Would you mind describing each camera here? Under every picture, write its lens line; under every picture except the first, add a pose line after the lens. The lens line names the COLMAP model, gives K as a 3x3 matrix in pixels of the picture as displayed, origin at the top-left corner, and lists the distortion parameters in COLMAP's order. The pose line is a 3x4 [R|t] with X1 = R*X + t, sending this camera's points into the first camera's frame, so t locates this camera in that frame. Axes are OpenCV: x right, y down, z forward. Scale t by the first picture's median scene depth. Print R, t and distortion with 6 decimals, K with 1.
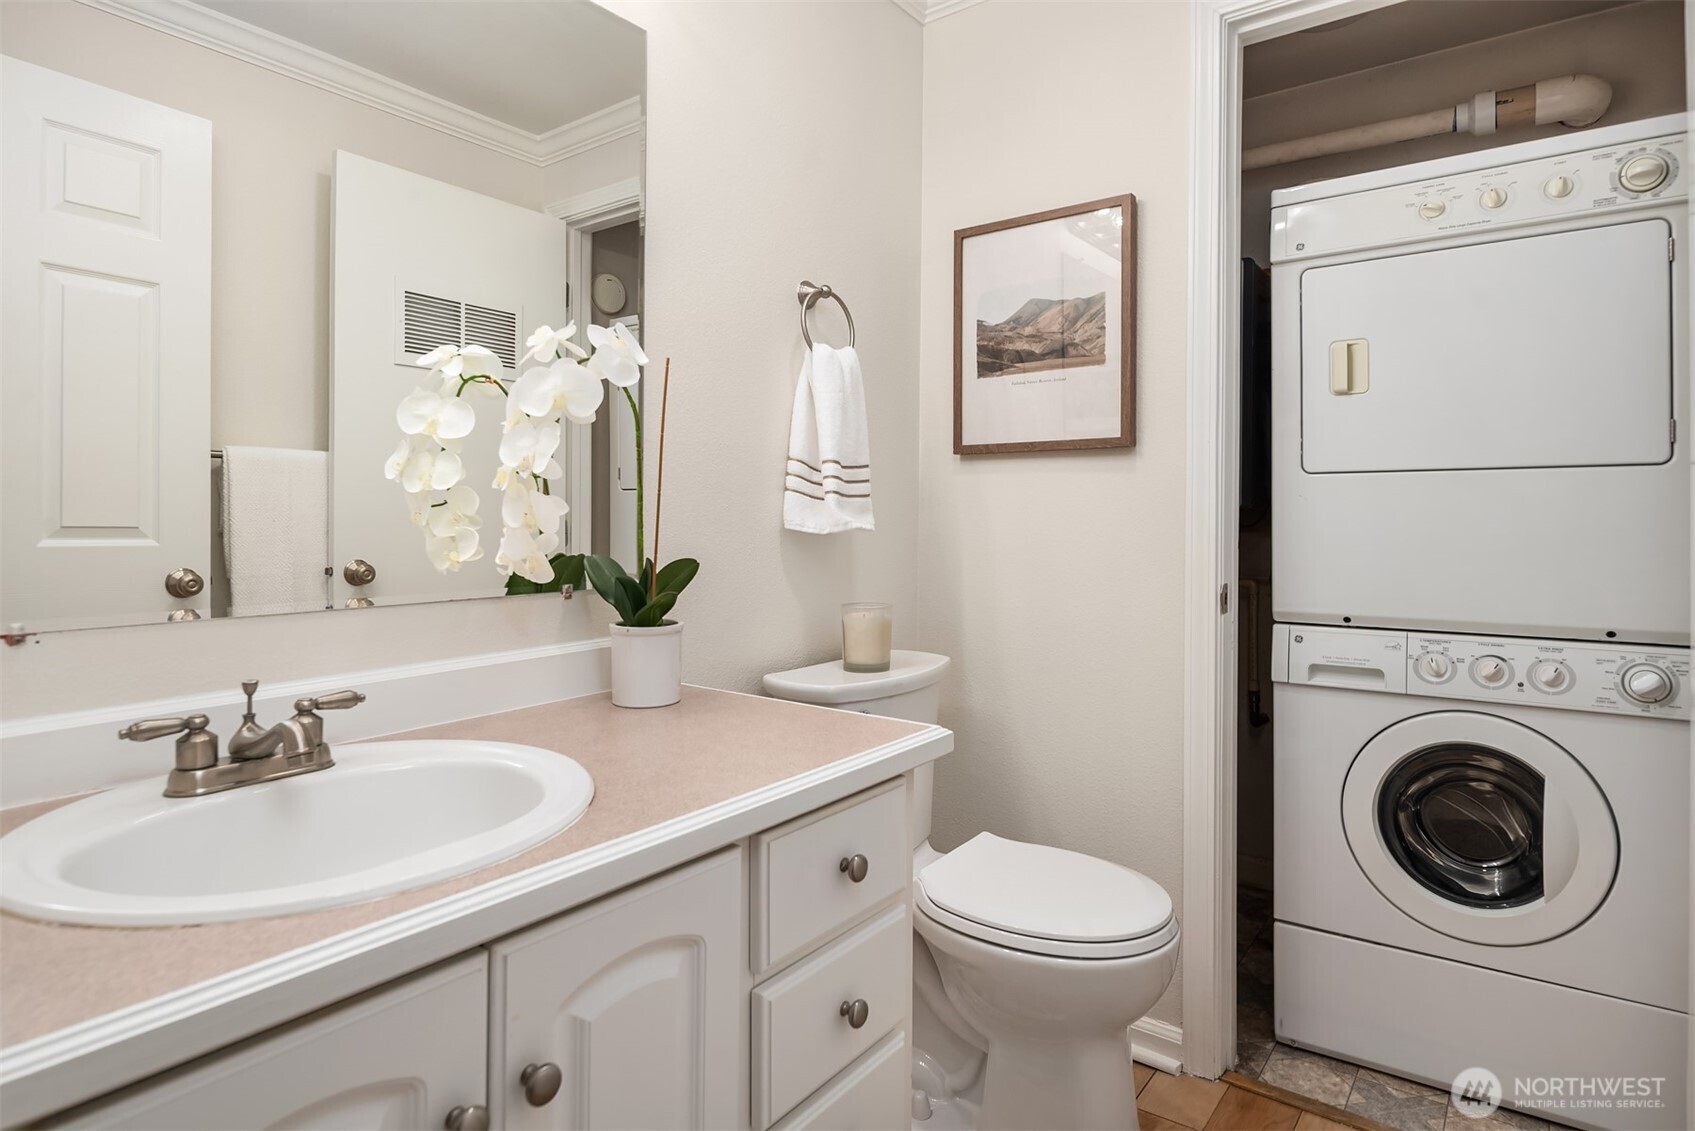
lens RADIAL K [[945.3, 0, 841.3], [0, 945.3, 499.4], [0, 0, 1]] dist [-0.005000, -0.000689]
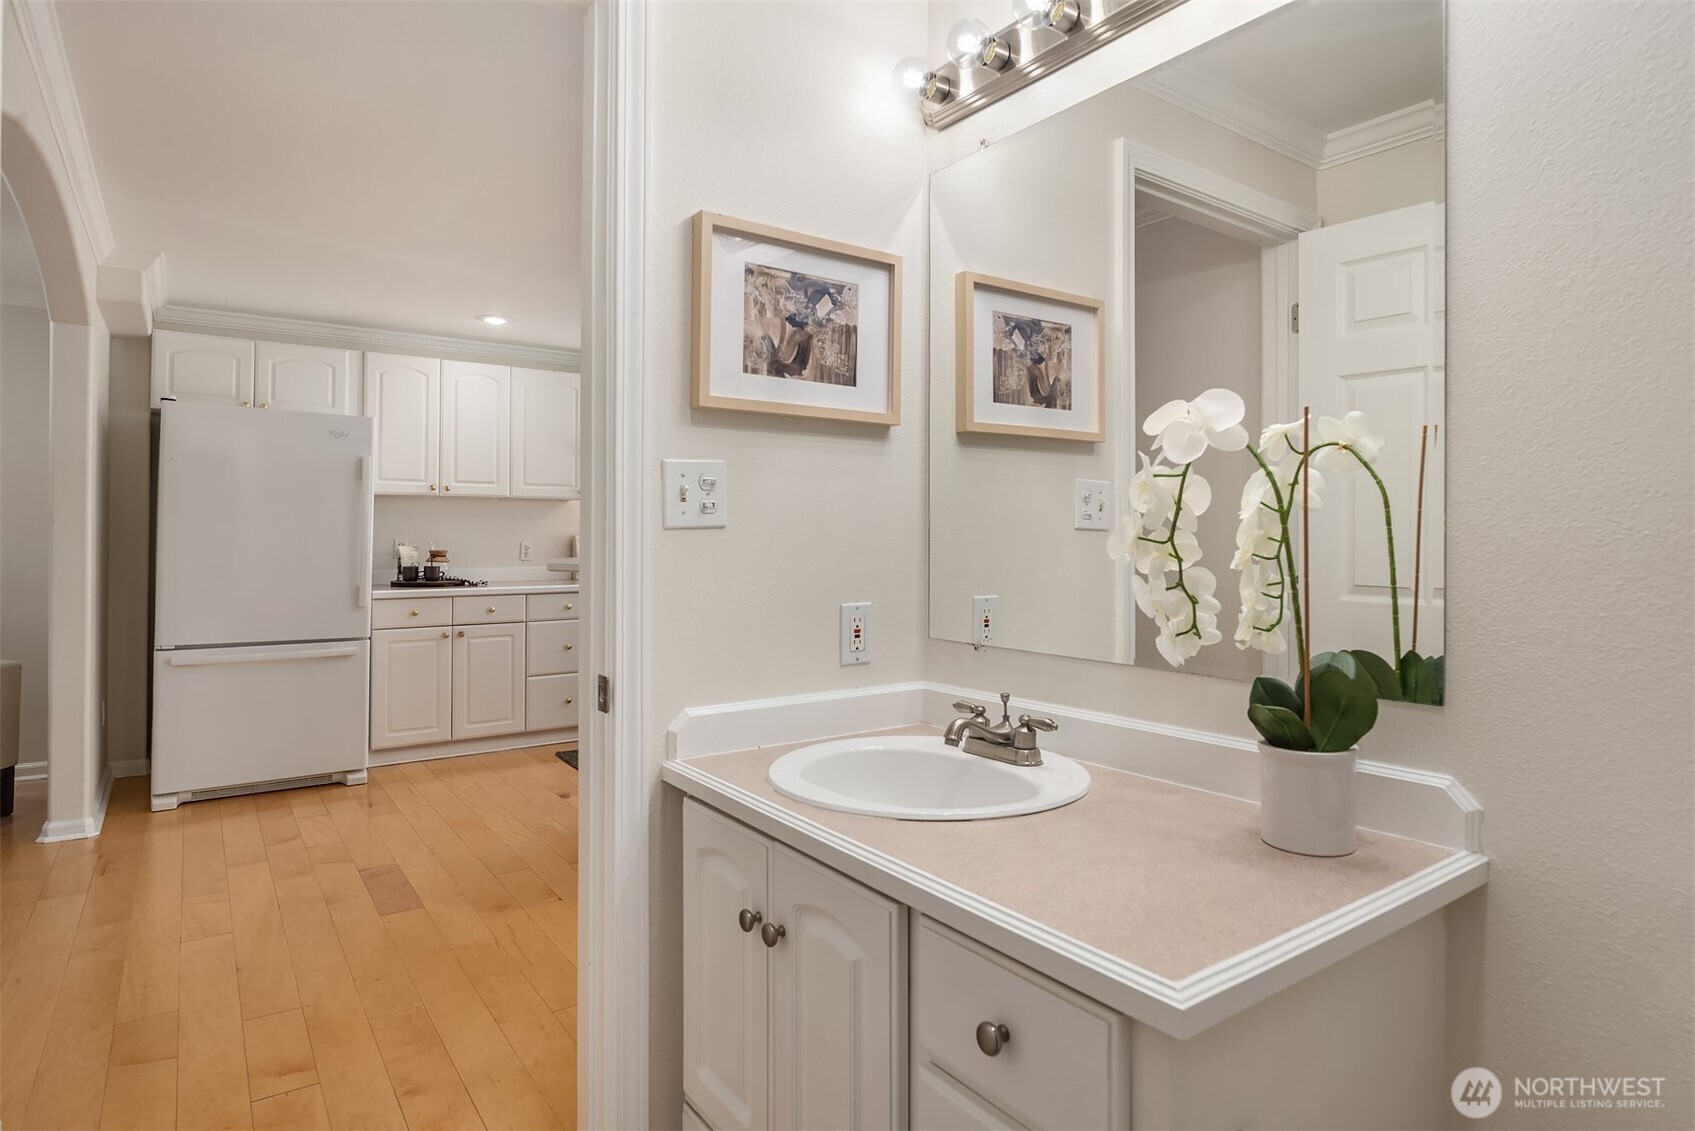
lens RADIAL K [[943.9, 0, 845.0], [0, 943.9, 534.9], [0, 0, 1]] dist [0.020408, -0.000615]
pose [[-0.312849, -0.007475, -0.949773, 0.906762], [0.015079, 0.999804, -0.012836, -0.051127], [0.949683, -0.018338, -0.312675, 1.208547]]
